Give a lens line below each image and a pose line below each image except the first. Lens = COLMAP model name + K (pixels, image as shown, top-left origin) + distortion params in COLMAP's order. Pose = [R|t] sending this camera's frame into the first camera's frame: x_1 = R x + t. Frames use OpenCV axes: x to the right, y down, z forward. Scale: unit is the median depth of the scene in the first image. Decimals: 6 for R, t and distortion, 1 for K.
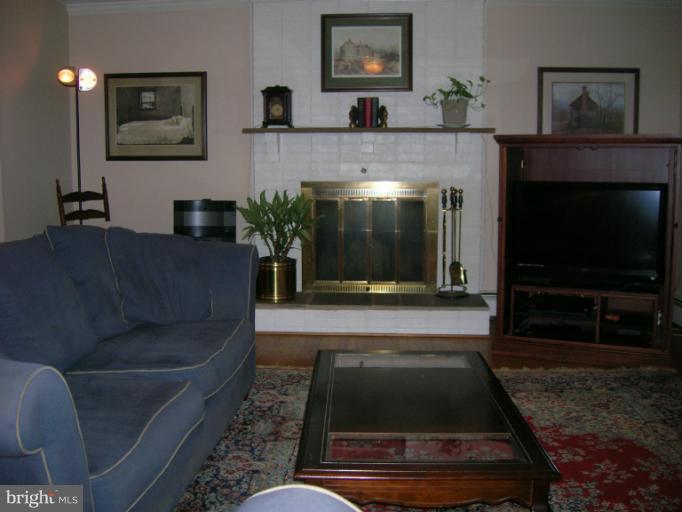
lens RADIAL K [[719.2, 0, 343.3], [0, 719.2, 252.8], [0, 0, 1]] dist [-0.146114, 0.000000]
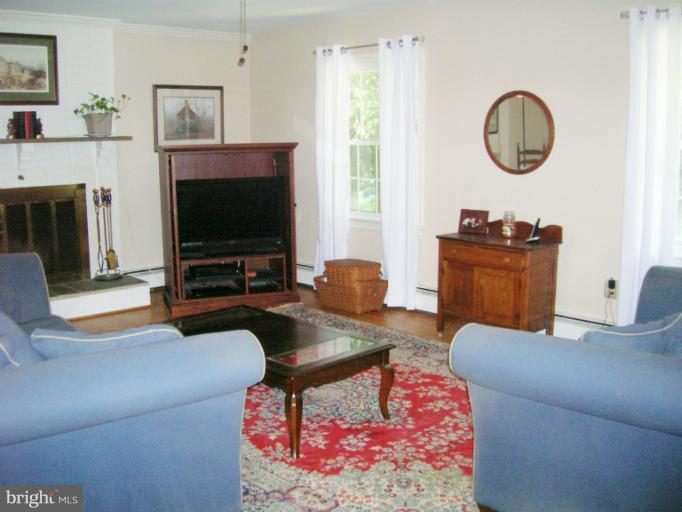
lens RADIAL K [[719.2, 0, 335.3], [0, 719.2, 252.6], [0, 0, 1]] dist [-0.146114, 0.000000]
pose [[0.692592, -0.122780, 0.710804, -0.418643], [0.098382, 0.992278, 0.075539, -0.034438], [-0.714589, 0.017613, 0.699323, -0.086059]]
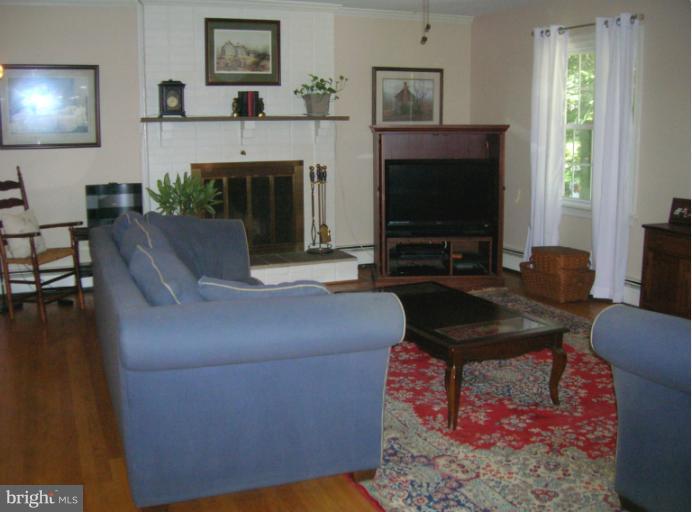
lens RADIAL K [[735.8, 0, 344.8], [0, 735.8, 251.6], [0, 0, 1]] dist [-0.143579, 0.000000]
pose [[0.891858, -0.082349, 0.444756, -0.380576], [0.062677, 0.996301, 0.058786, -0.013038], [-0.447952, -0.024552, 0.893720, -0.158192]]
